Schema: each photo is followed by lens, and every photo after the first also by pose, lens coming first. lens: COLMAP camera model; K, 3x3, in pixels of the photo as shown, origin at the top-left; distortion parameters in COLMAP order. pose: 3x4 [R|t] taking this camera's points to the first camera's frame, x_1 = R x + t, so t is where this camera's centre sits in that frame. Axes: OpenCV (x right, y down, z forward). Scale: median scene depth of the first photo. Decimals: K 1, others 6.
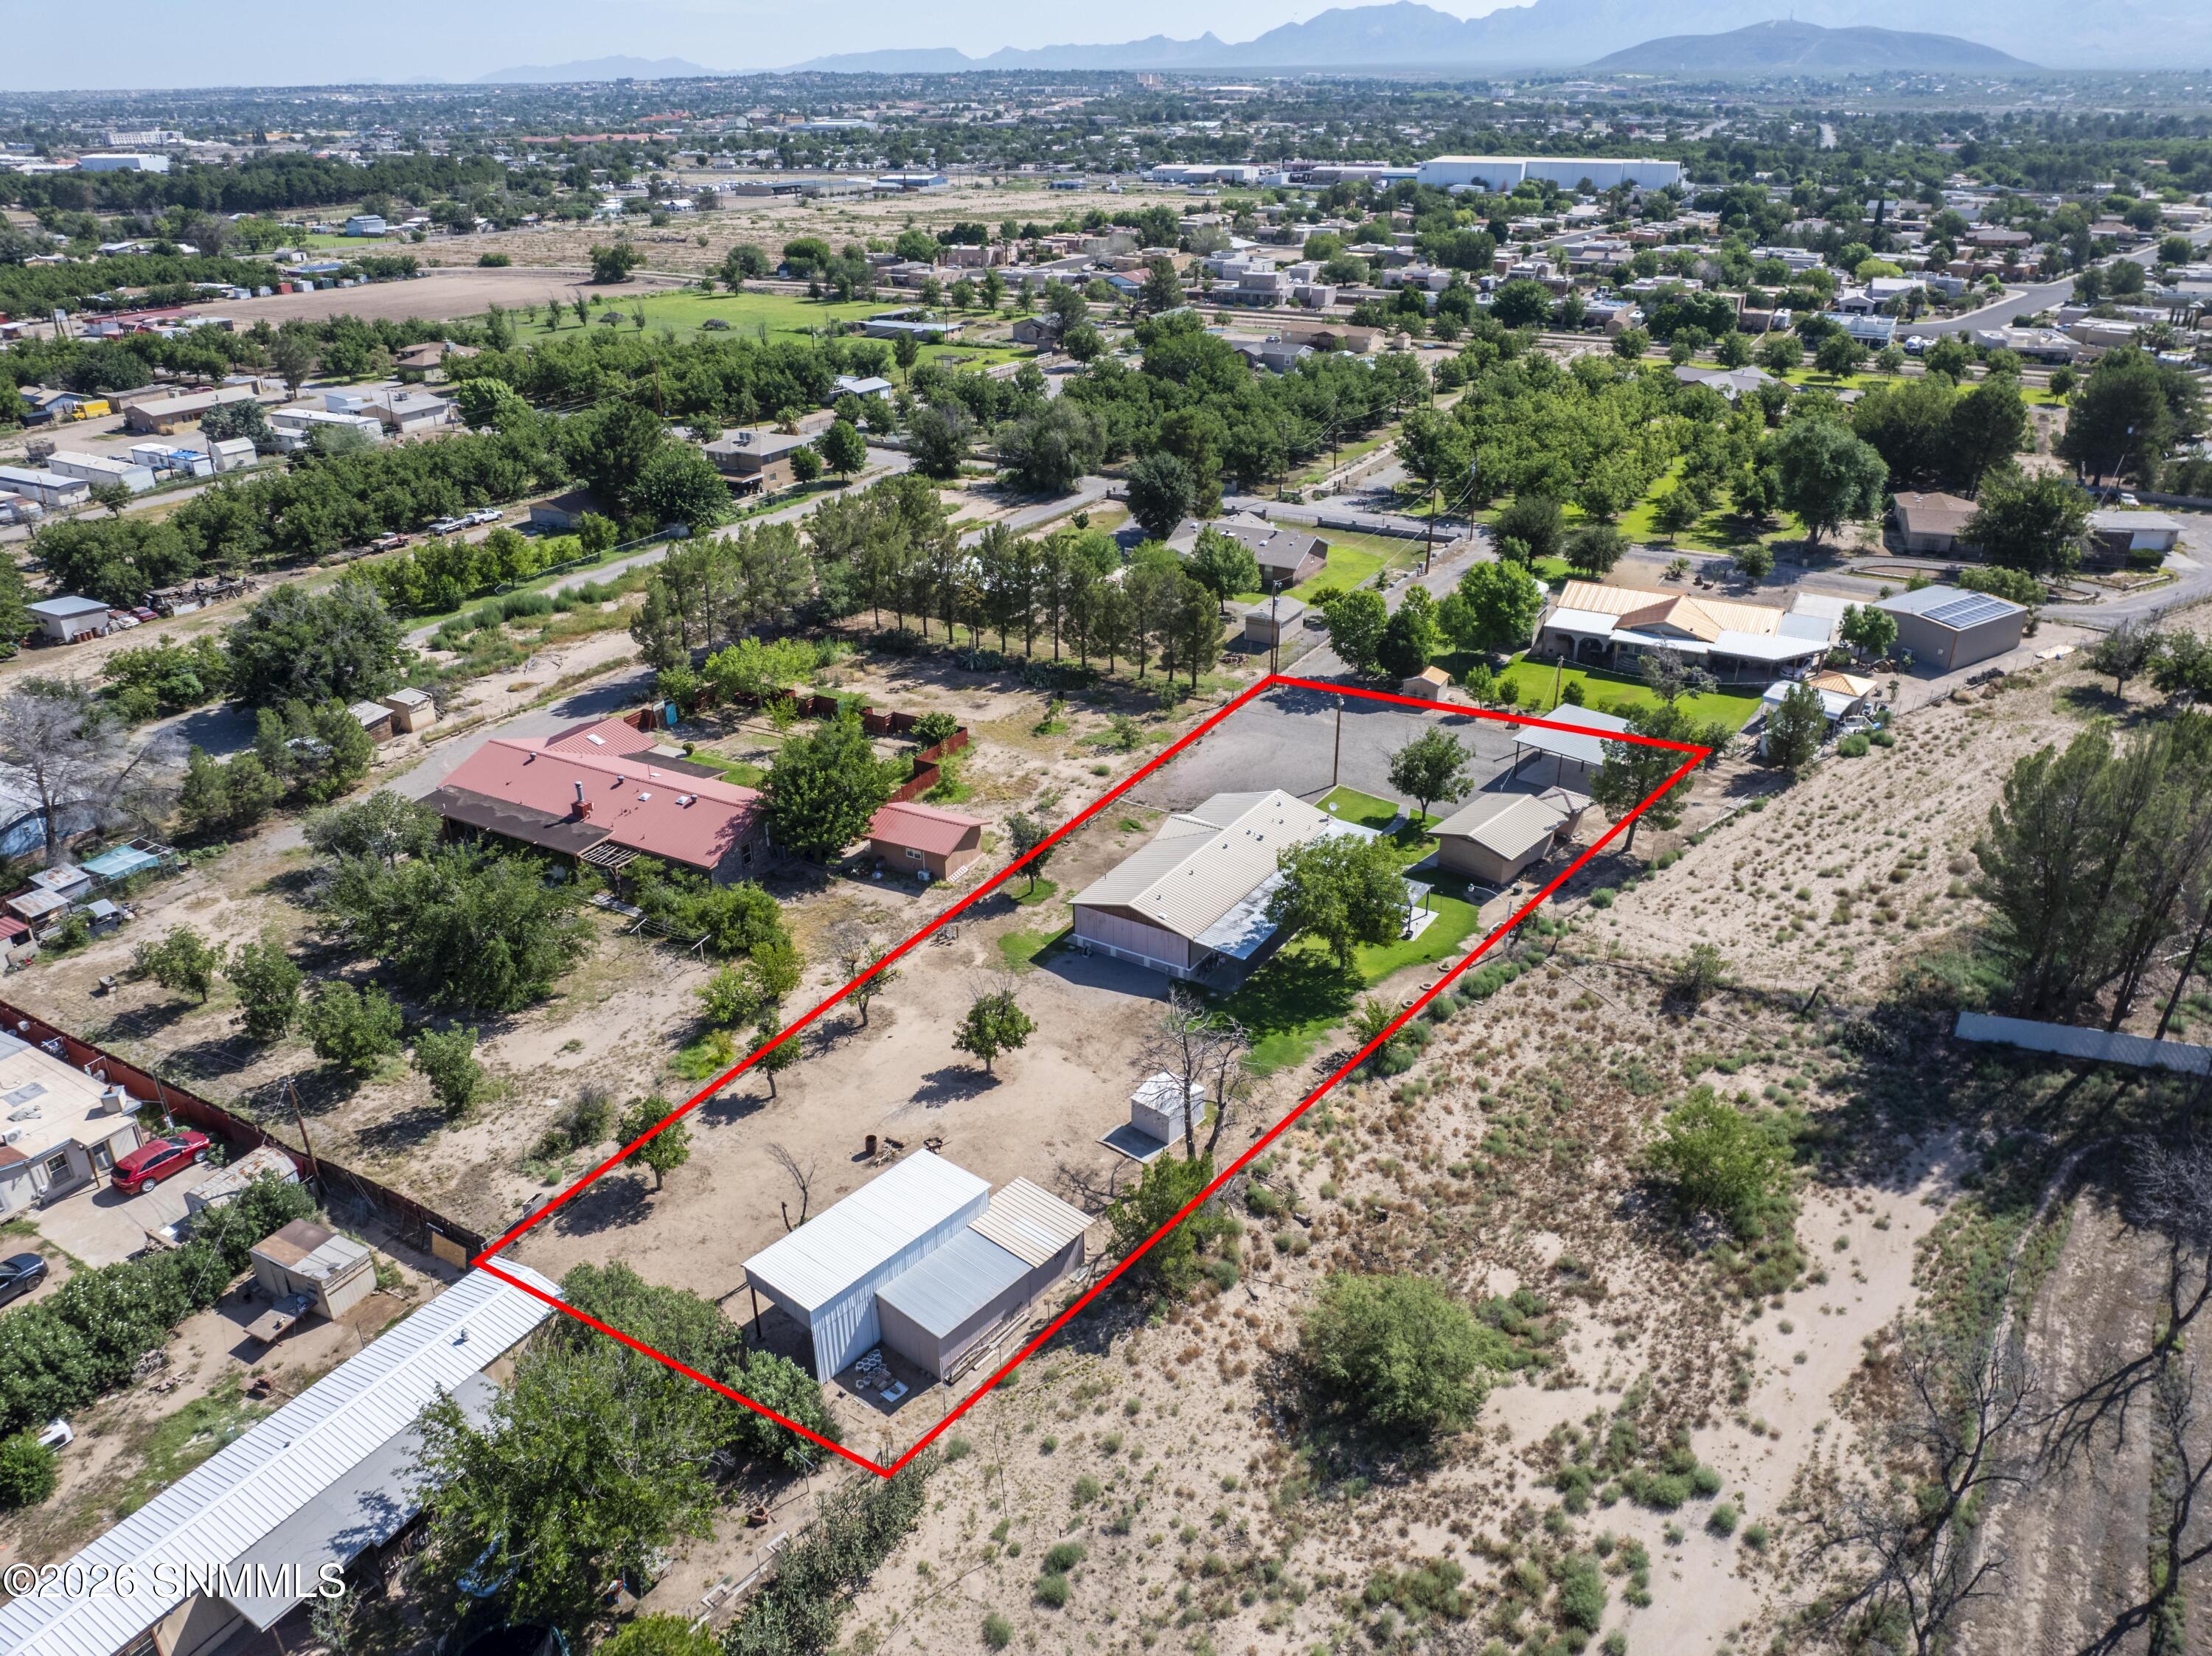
lens RADIAL K [[1553.2, 0, 1116.8], [0, 1553.2, 823.8], [0, 0, 1]] dist [-0.042030, 0.011501]
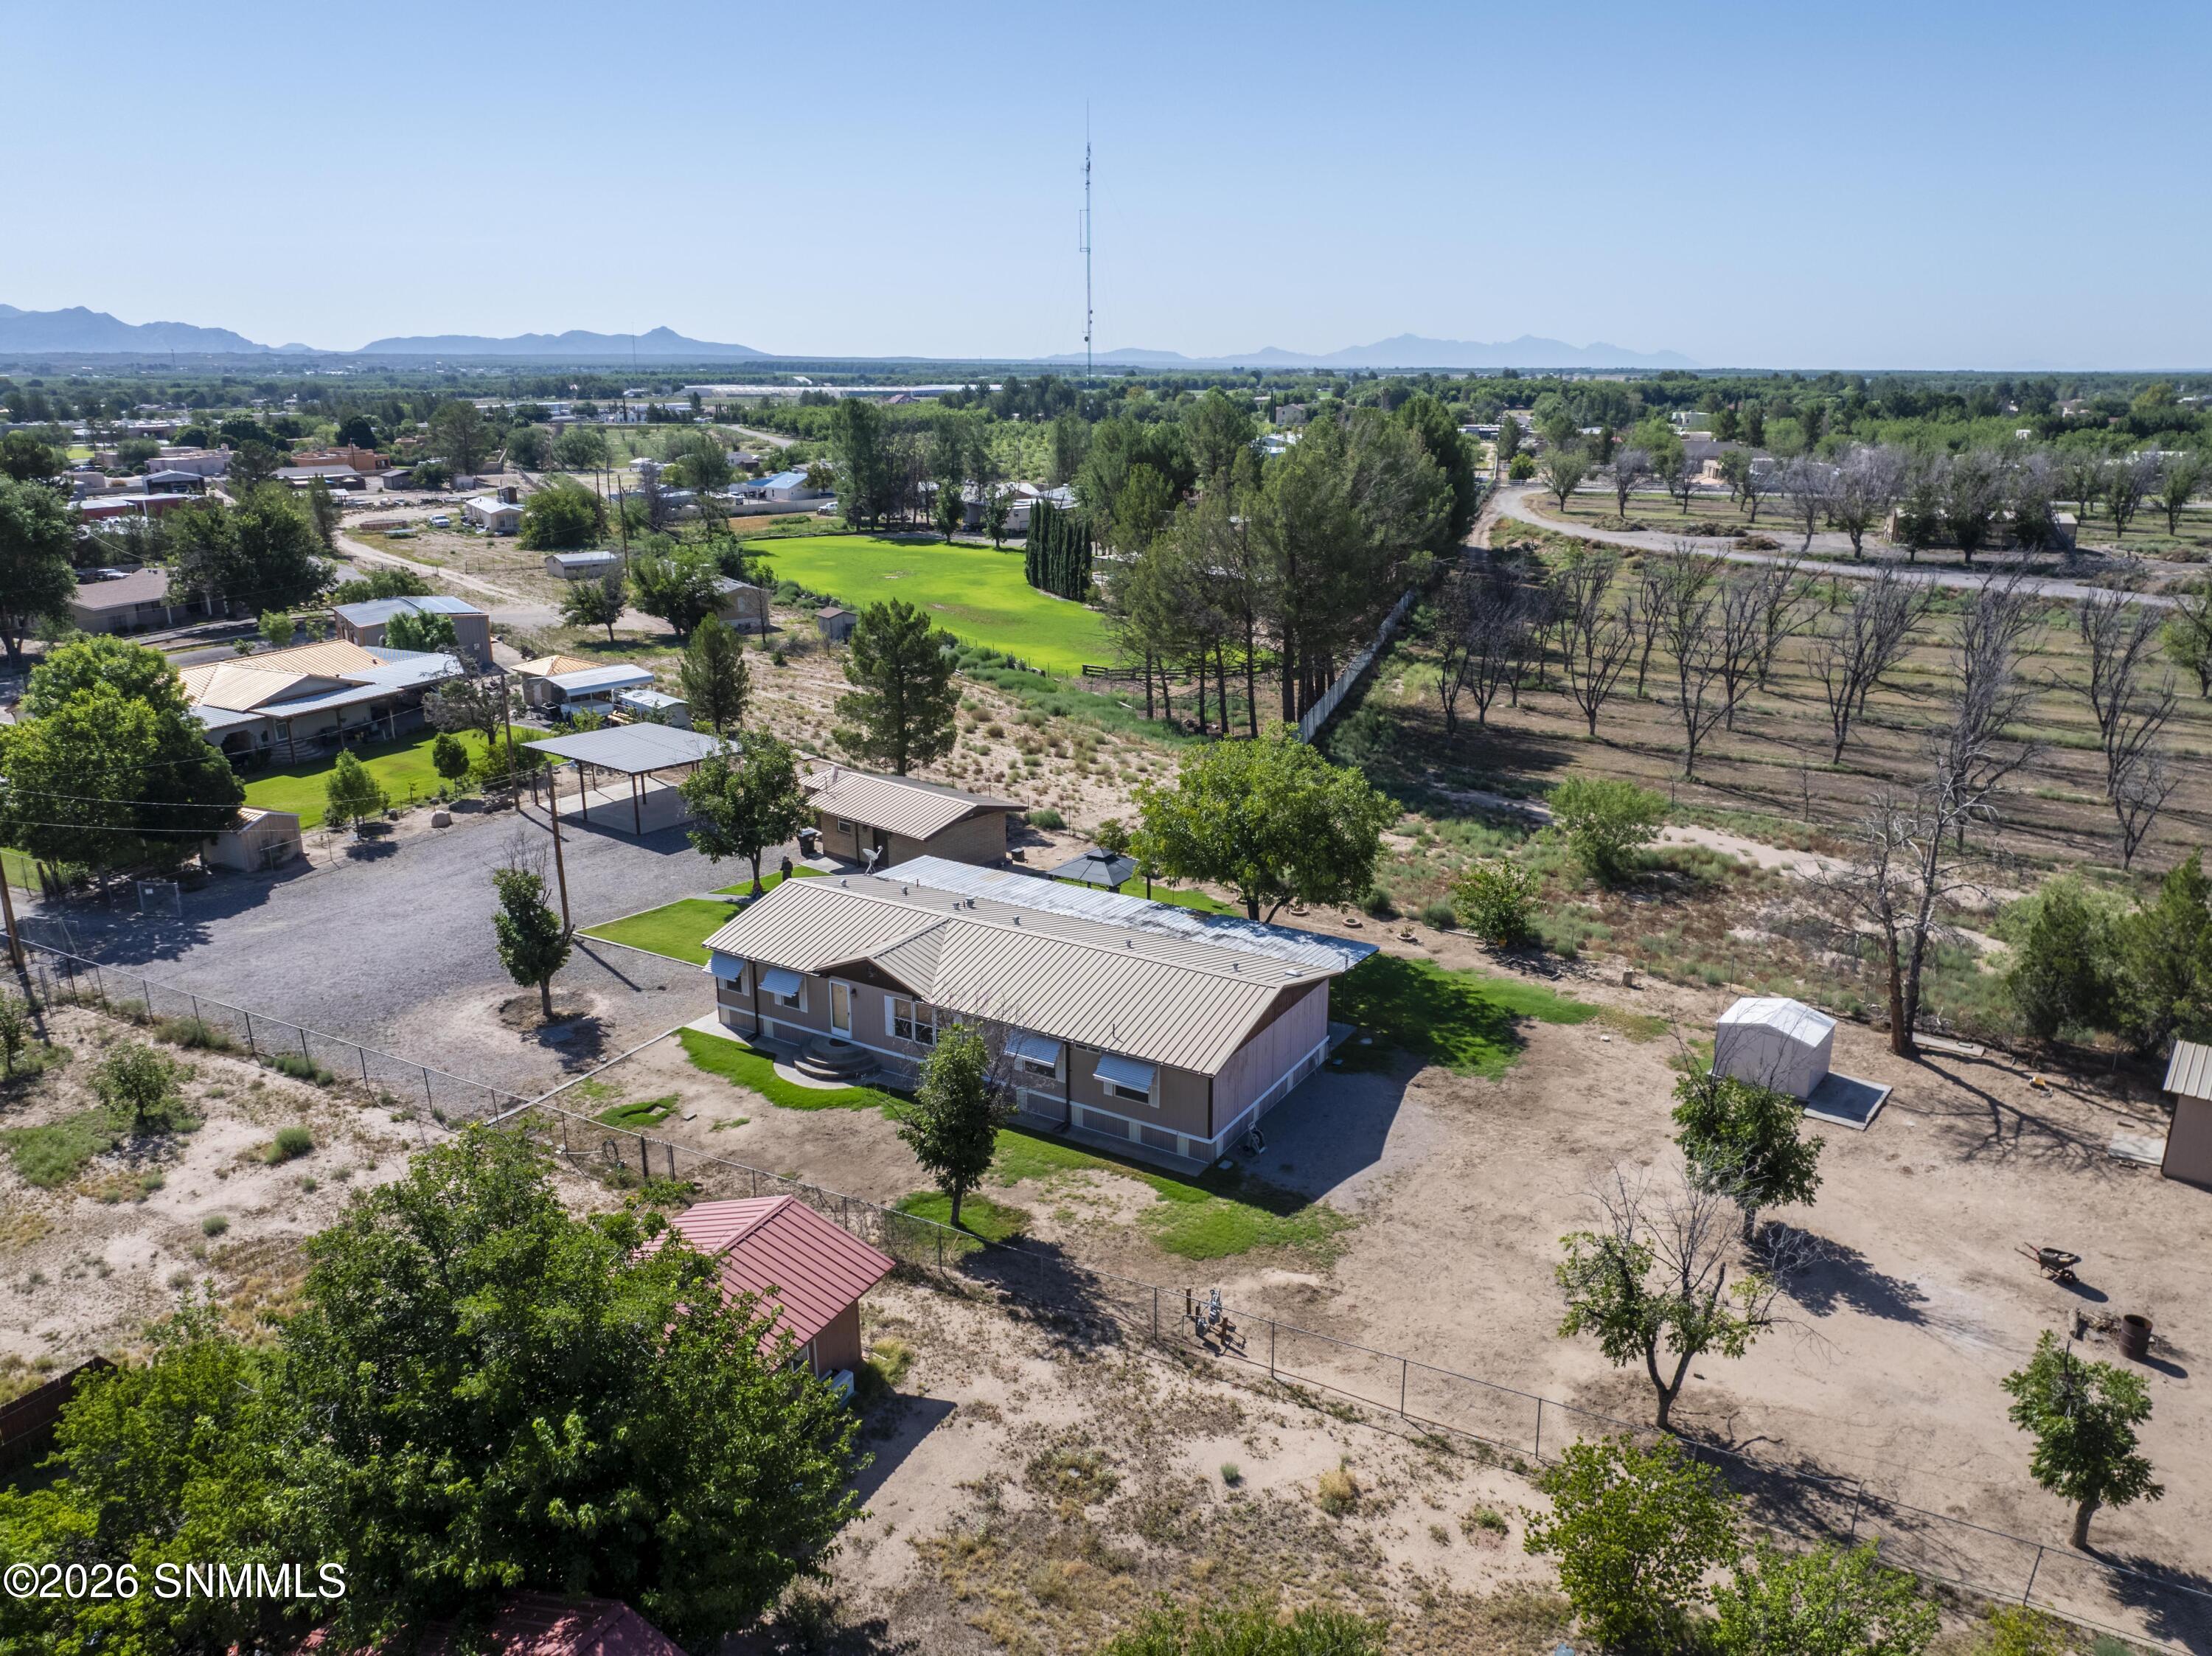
lens RADIAL K [[1553.2, 0, 1116.8], [0, 1553.2, 823.8], [0, 0, 1]] dist [-0.042030, 0.011501]
pose [[-0.015498, -0.280993, 0.959585, -0.489408], [0.431043, 0.864066, 0.259984, -0.156808], [-0.902198, 0.417651, 0.107729, 1.037717]]
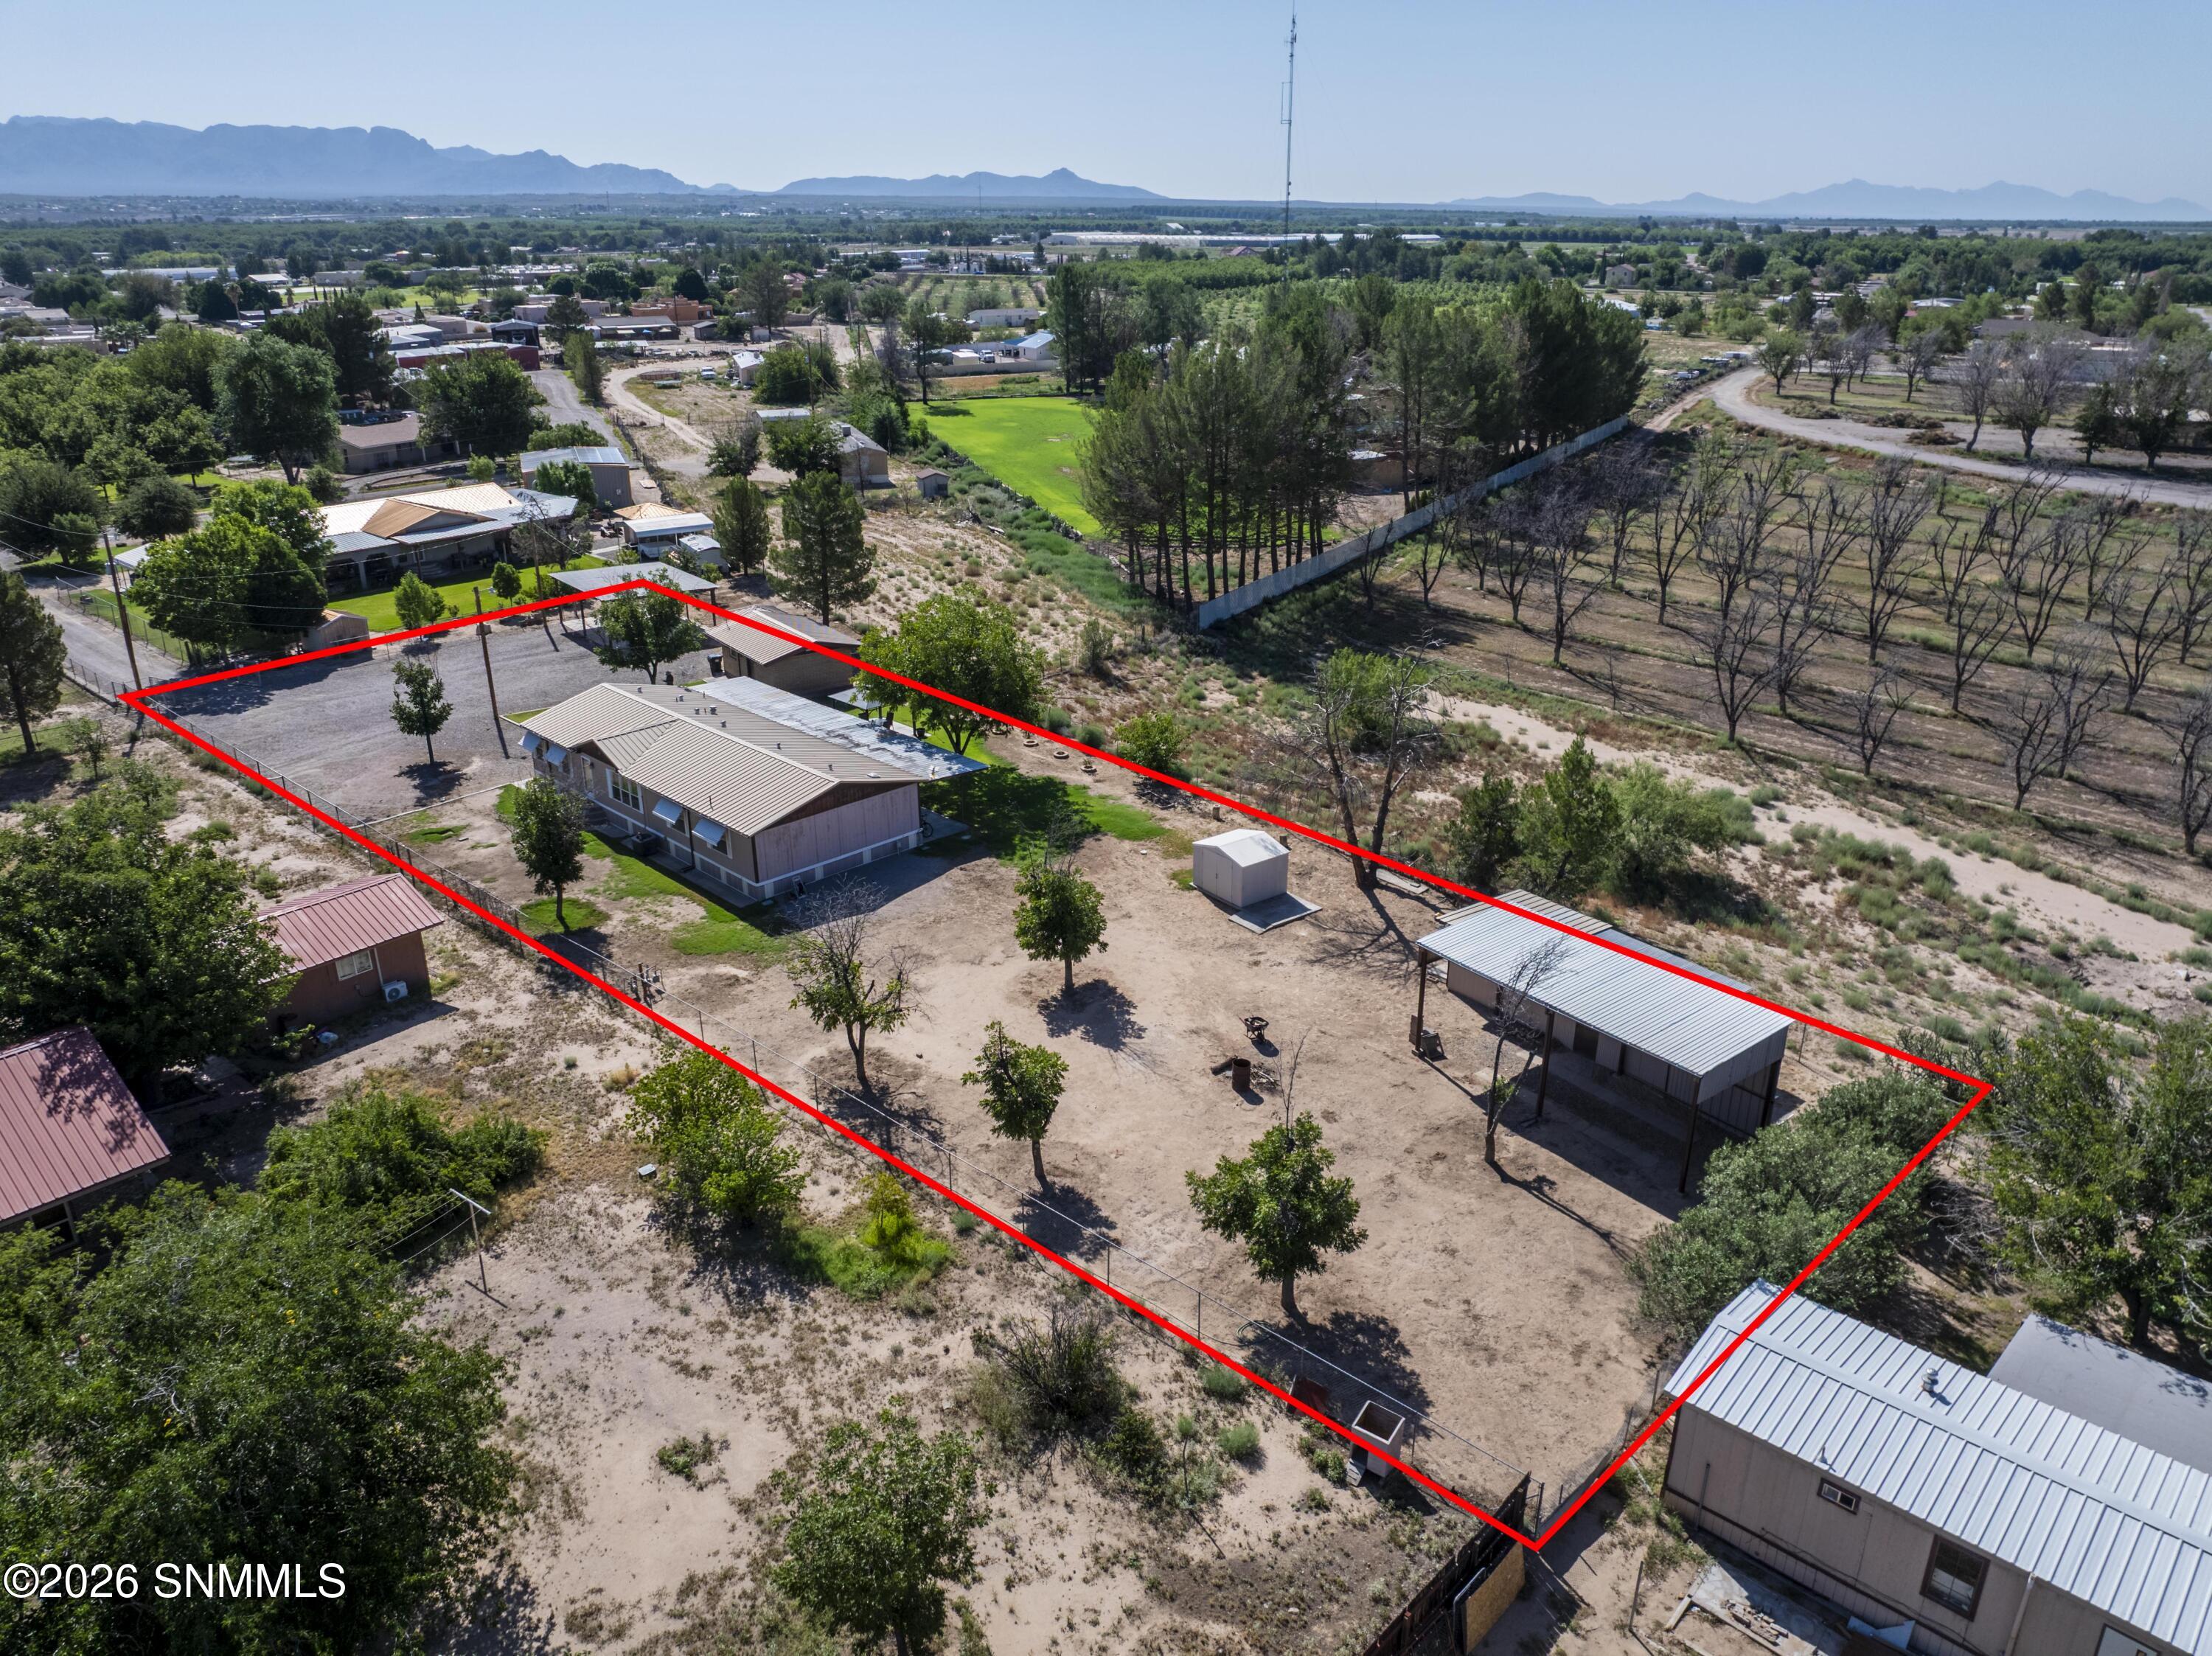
lens RADIAL K [[1553.2, 0, 1116.8], [0, 1553.2, 823.8], [0, 0, 1]] dist [-0.042030, 0.011501]
pose [[0.224685, -0.357590, 0.906447, -0.625478], [0.418561, 0.875459, 0.241615, -0.047744], [-0.879956, 0.325116, 0.346376, 0.709625]]
